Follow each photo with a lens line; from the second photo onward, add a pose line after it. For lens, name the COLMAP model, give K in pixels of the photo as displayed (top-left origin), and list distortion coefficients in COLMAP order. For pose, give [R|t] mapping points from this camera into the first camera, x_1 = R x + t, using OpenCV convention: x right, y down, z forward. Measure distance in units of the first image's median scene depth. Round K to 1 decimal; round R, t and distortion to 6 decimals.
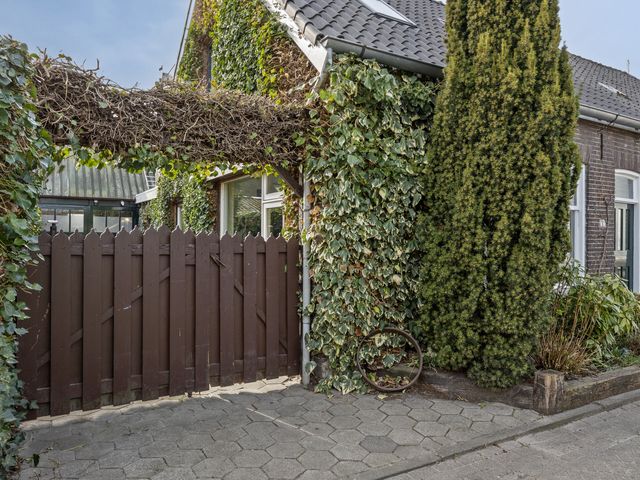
lens RADIAL K [[458.9, 0, 340.3], [0, 458.9, 243.9], [0, 0, 1]] dist [-0.002305, 0.000609]
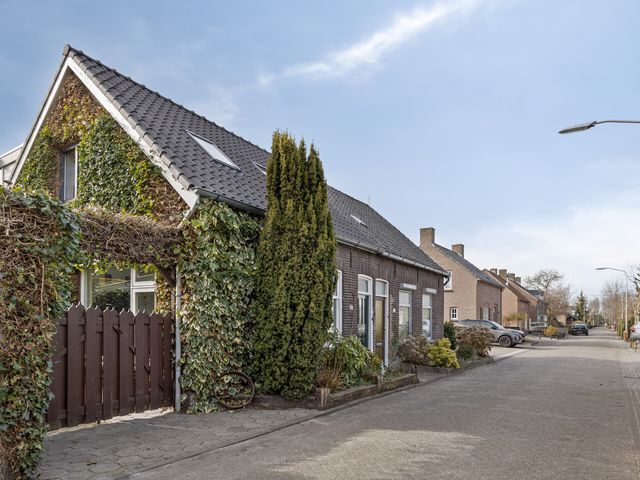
lens RADIAL K [[412.6, 0, 320.0], [0, 412.6, 240.0], [0, 0, 1]] dist [-0.002106, -0.000424]
pose [[0.910316, 0.082767, 0.405555, -0.238497], [-0.001922, 0.980638, -0.195819, 0.013882], [-0.413910, 0.177478, 0.892849, -0.500882]]
